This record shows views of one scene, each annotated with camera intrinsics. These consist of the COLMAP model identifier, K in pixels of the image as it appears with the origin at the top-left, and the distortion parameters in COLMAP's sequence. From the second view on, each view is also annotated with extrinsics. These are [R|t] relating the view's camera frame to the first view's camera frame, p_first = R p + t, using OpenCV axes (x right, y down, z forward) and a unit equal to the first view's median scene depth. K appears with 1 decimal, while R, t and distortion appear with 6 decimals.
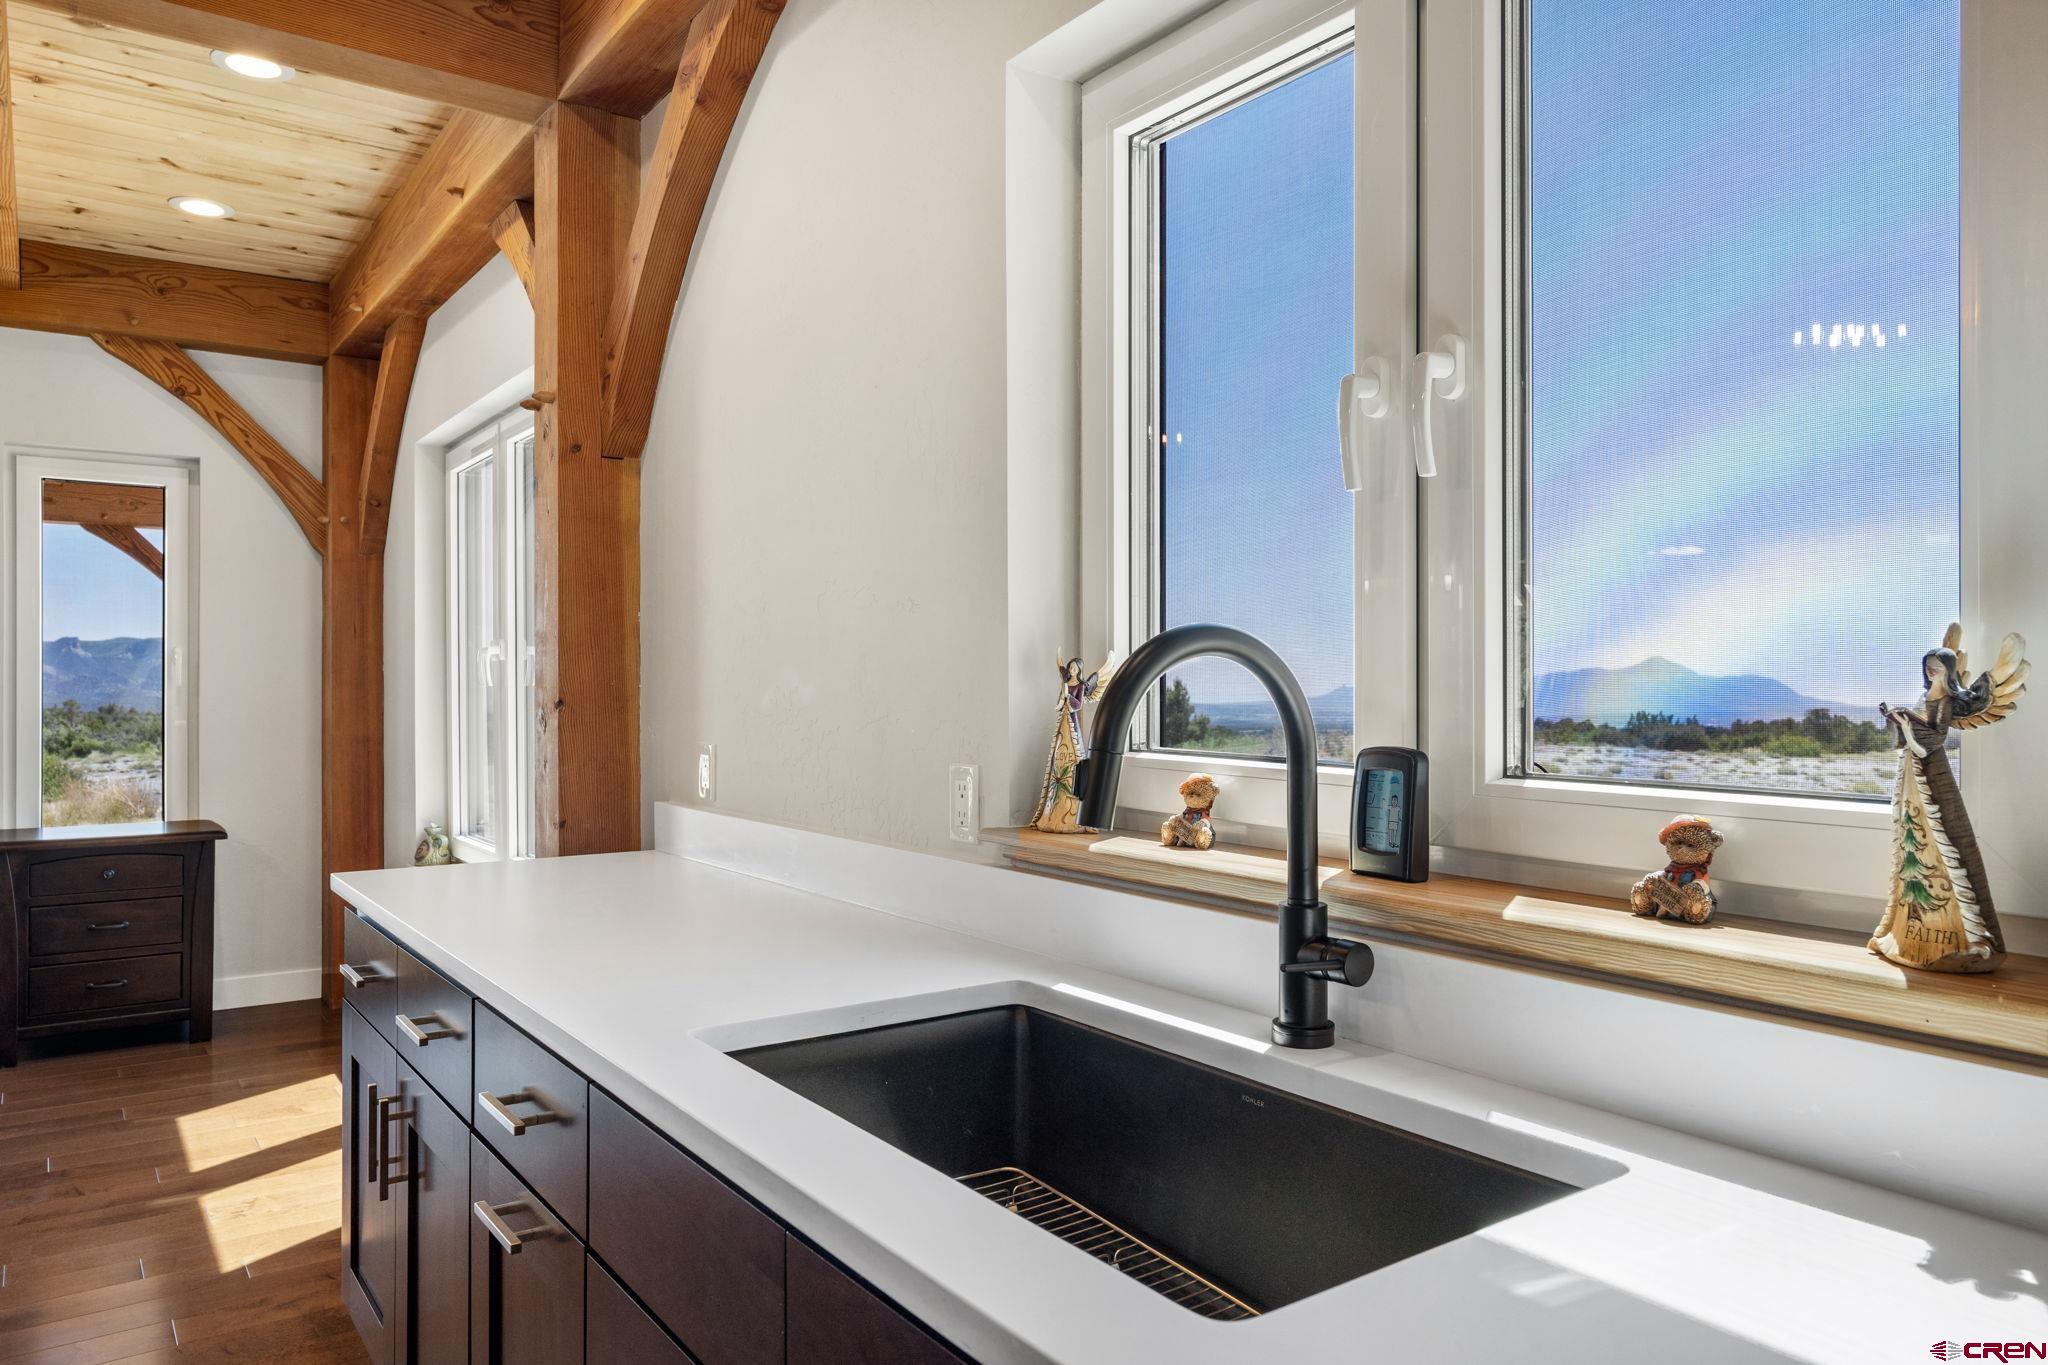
lens RADIAL K [[1333.9, 0, 1028.4], [0, 1333.9, 678.2], [0, 0, 1]] dist [-0.004994, -0.002968]
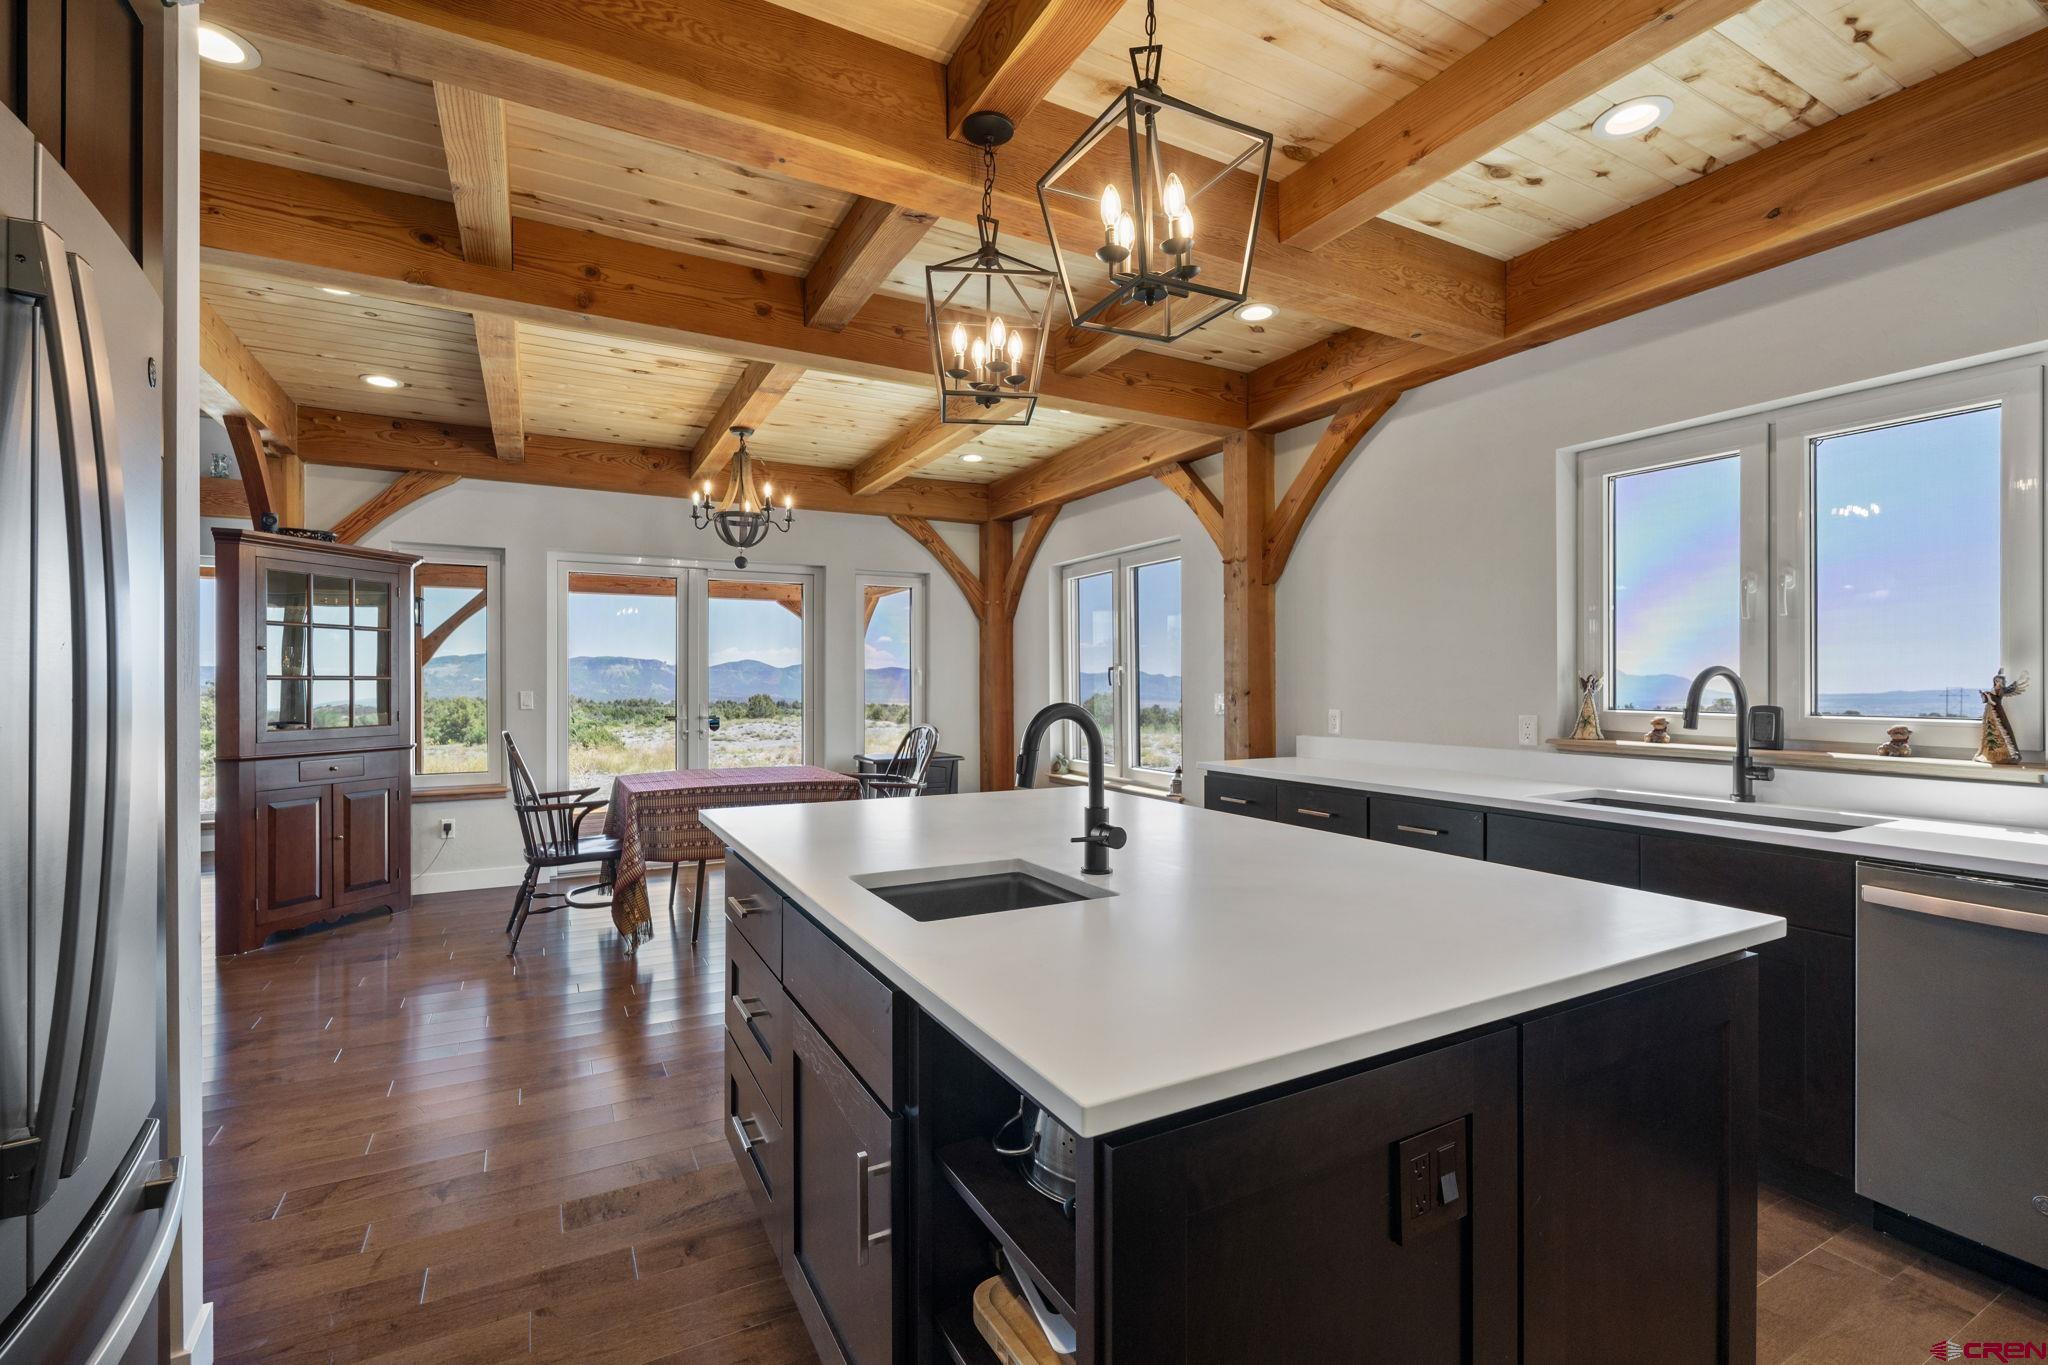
lens RADIAL K [[894.1, 0, 1014.1], [0, 894.1, 684.6], [0, 0, 1]] dist [-0.001791, 0.000042]
pose [[0.990450, -0.004847, -0.137787, -0.966997], [0.005878, 0.999958, 0.007072, -0.015719], [0.137747, -0.007814, 0.990437, -1.043021]]
